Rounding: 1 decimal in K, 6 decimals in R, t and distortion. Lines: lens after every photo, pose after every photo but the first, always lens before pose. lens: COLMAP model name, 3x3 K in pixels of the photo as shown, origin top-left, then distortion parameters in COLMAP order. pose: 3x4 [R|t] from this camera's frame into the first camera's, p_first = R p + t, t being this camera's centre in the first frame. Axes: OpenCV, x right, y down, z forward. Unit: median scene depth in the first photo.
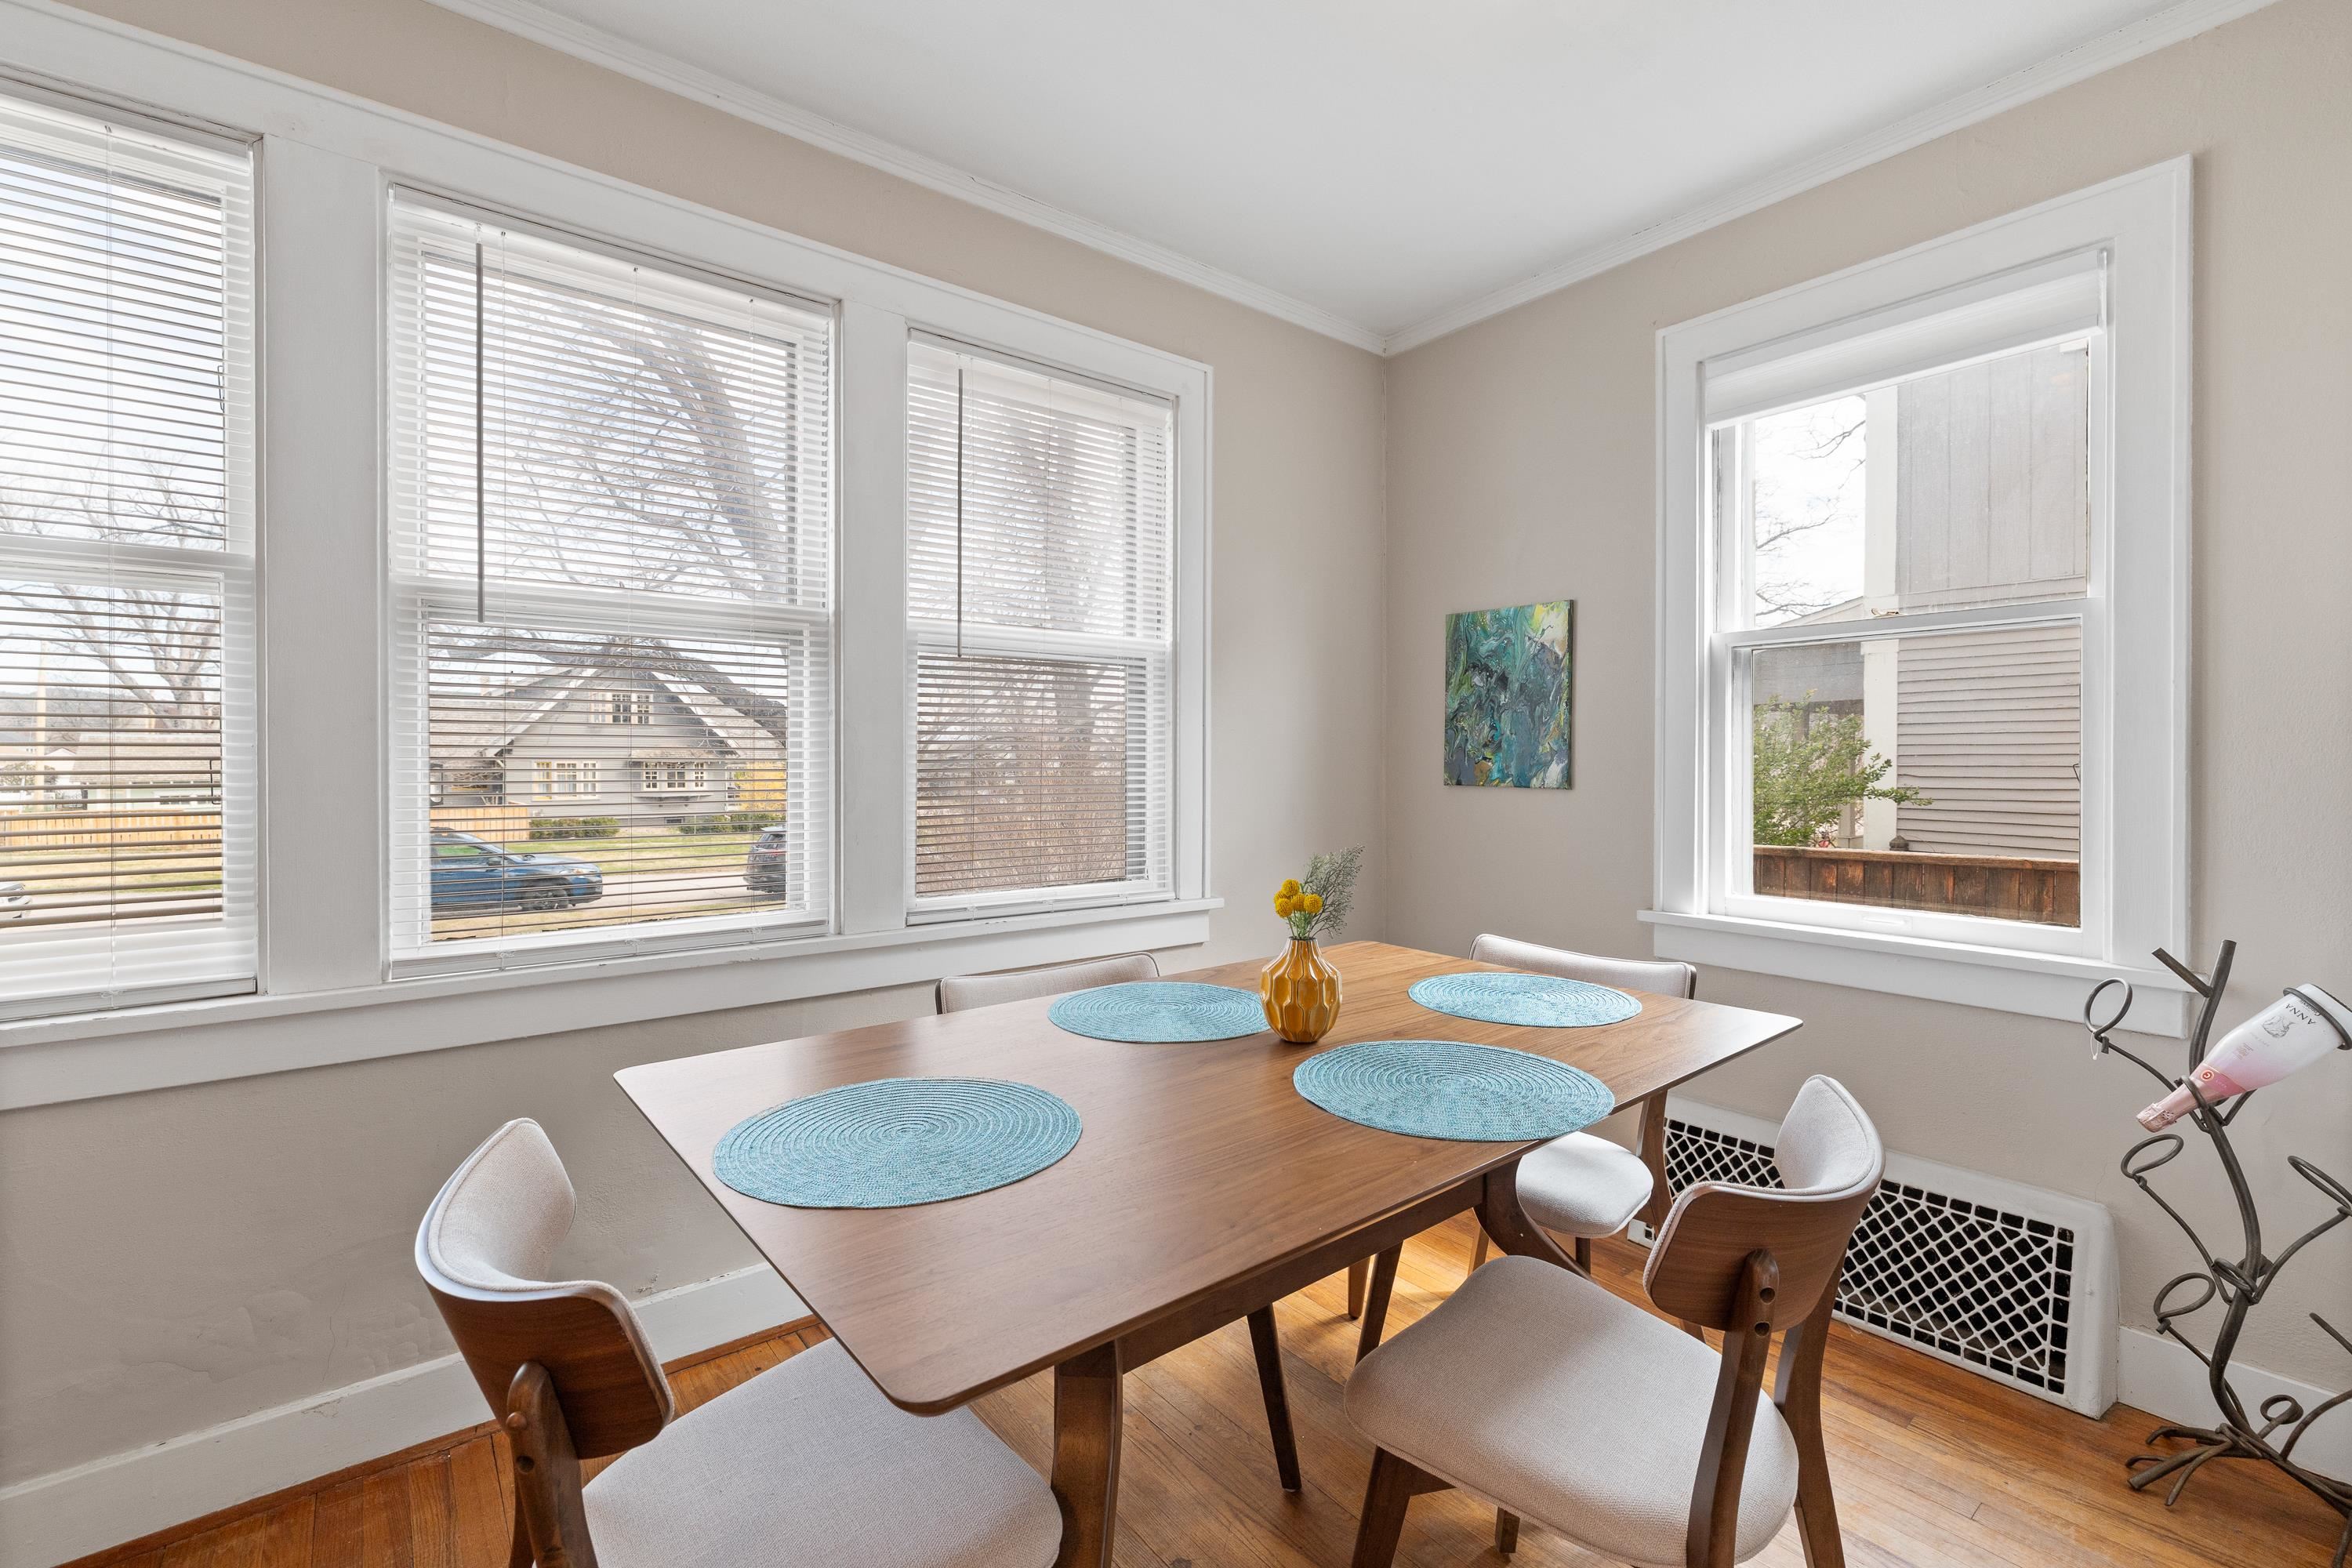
lens RADIAL K [[1025.0, 0, 1168.5], [0, 1025.0, 778.8], [0, 0, 1]] dist [0.019041, -0.000177]
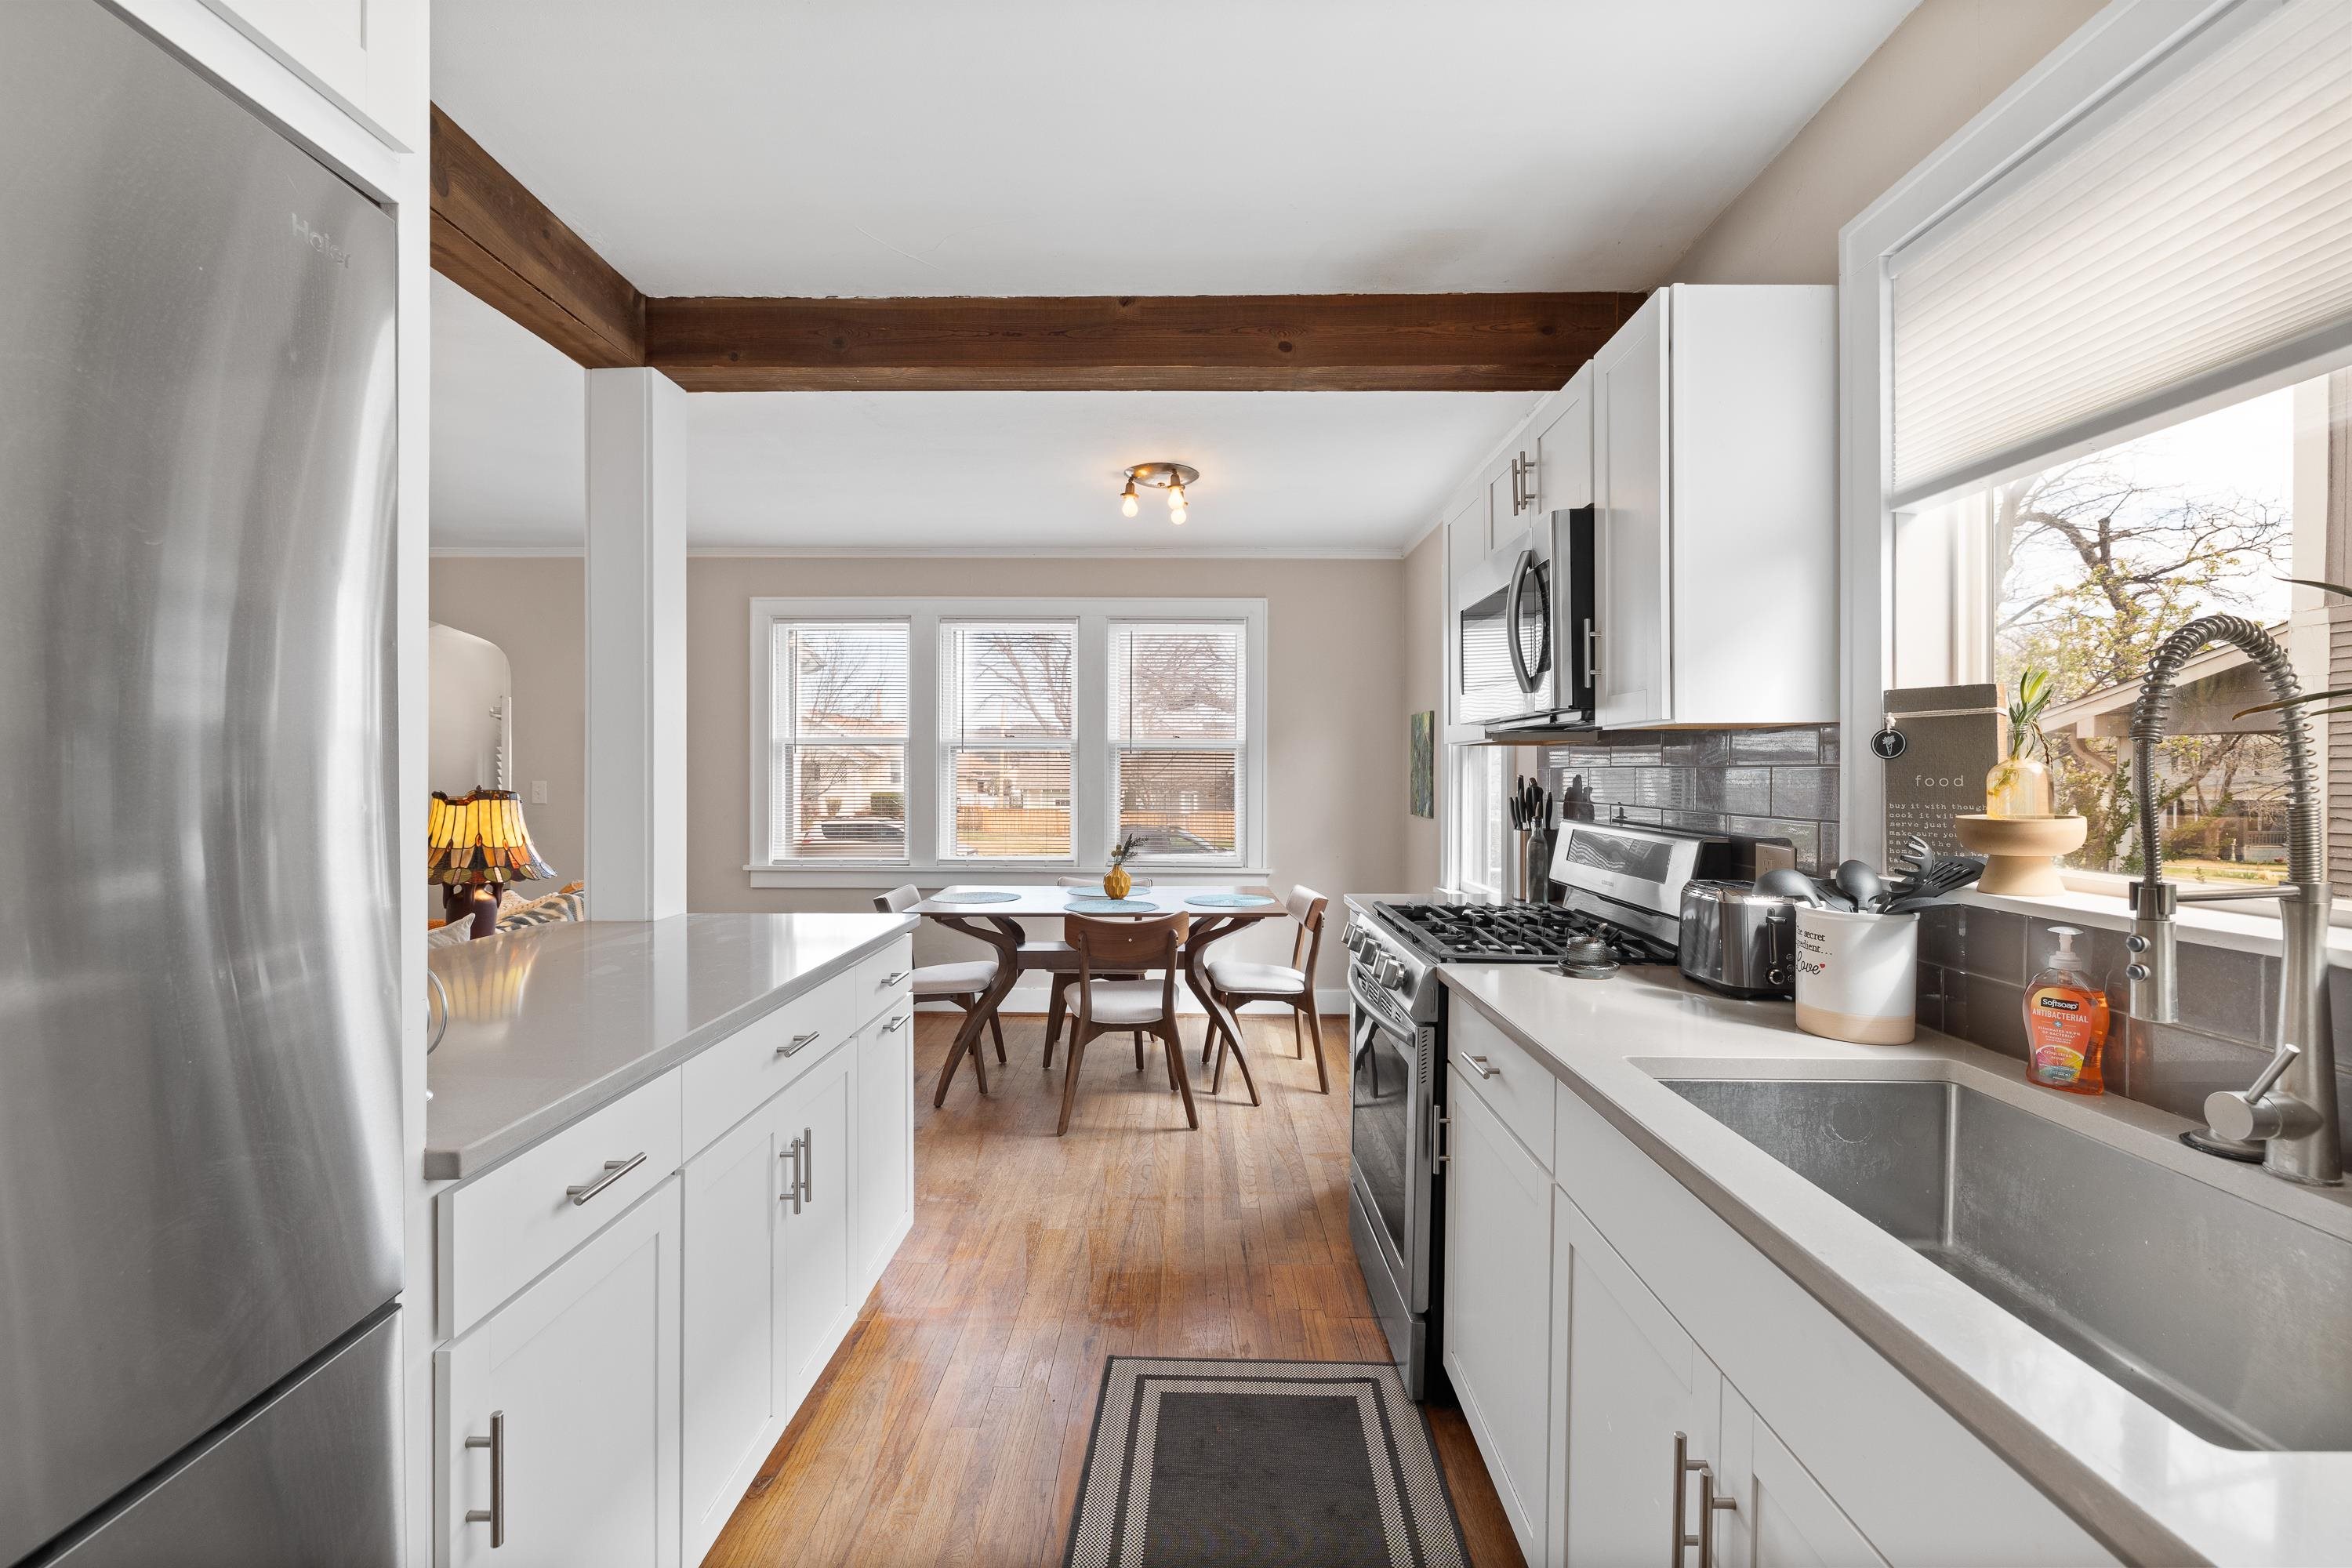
lens RADIAL K [[1025.0, 0, 1187.7], [0, 1025.0, 791.2], [0, 0, 1]] dist [0.019041, -0.000177]
pose [[0.783420, 0.009902, -0.621414, 1.373976], [-0.013456, 0.999909, -0.001032, -0.031108], [0.621347, 0.009170, 0.783482, -0.762726]]
